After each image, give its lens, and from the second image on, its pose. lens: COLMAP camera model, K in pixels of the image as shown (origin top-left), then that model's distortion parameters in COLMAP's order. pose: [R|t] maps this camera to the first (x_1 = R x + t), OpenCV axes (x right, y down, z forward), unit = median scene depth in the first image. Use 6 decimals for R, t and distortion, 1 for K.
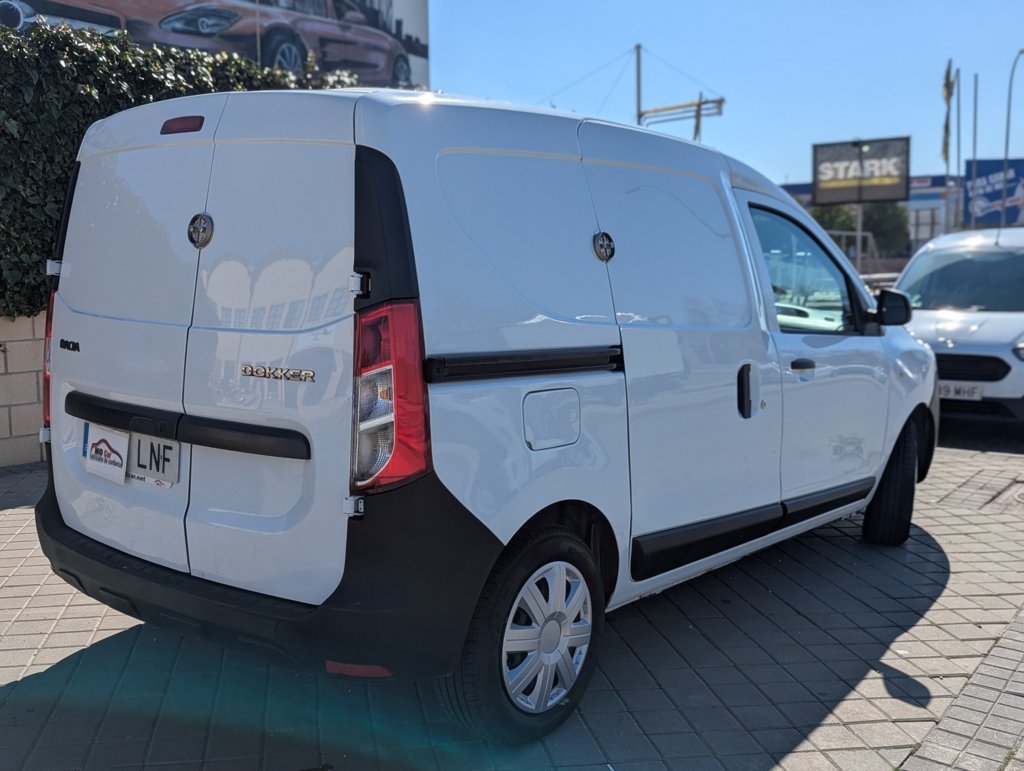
lens RADIAL K [[1122.4, 0, 503.3], [0, 1122.4, 386.2], [0, 0, 1]] dist [0.078952, -0.040949]
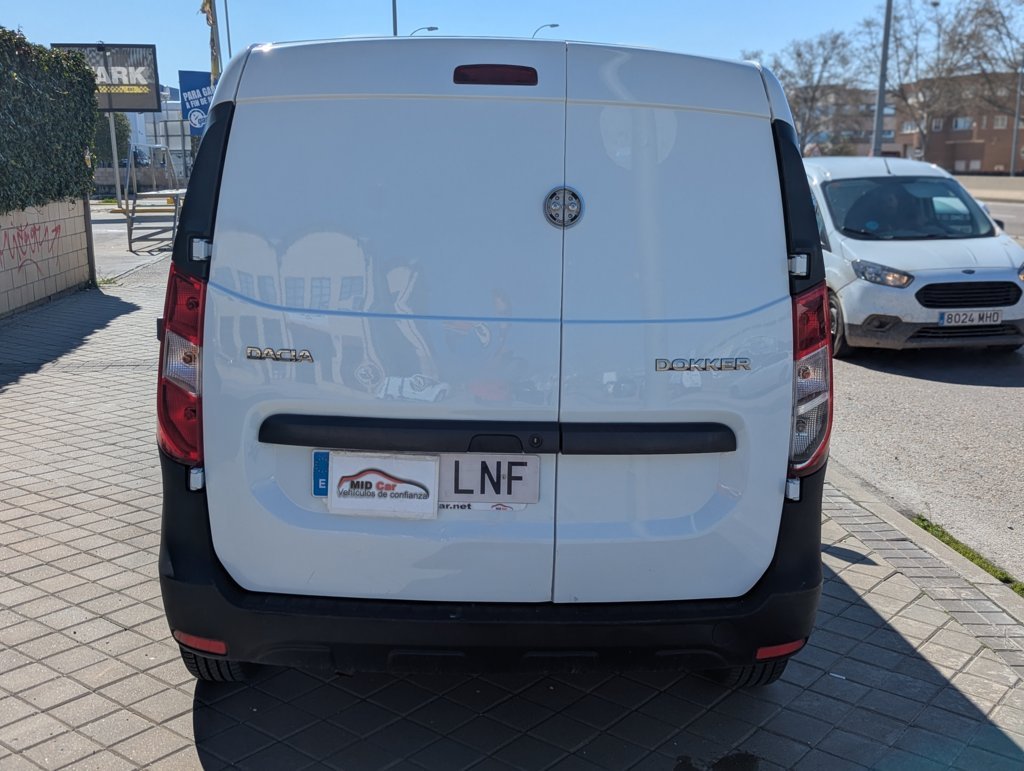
lens RADIAL K [[1122.4, 0, 503.3], [0, 1122.4, 386.2], [0, 0, 1]] dist [0.078952, -0.040949]
pose [[0.741253, -0.124192, 0.659636, -0.774522], [0.069163, 0.991635, 0.108978, -0.087021], [-0.667652, -0.035158, 0.743642, 0.348487]]
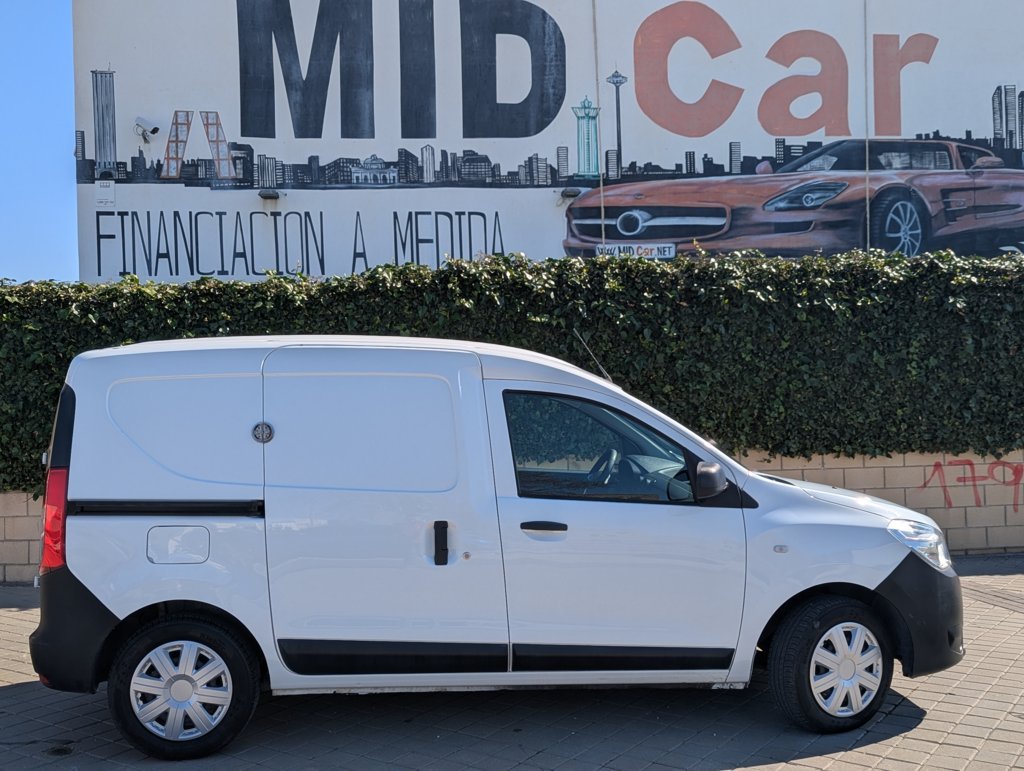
lens RADIAL K [[1122.4, 0, 503.3], [0, 1122.4, 386.2], [0, 0, 1]] dist [0.078952, -0.040949]
pose [[0.694049, -0.018999, -0.719677, 1.372137], [-0.067297, 0.993563, -0.091129, -0.071191], [0.716776, 0.111680, 0.688302, 0.202319]]
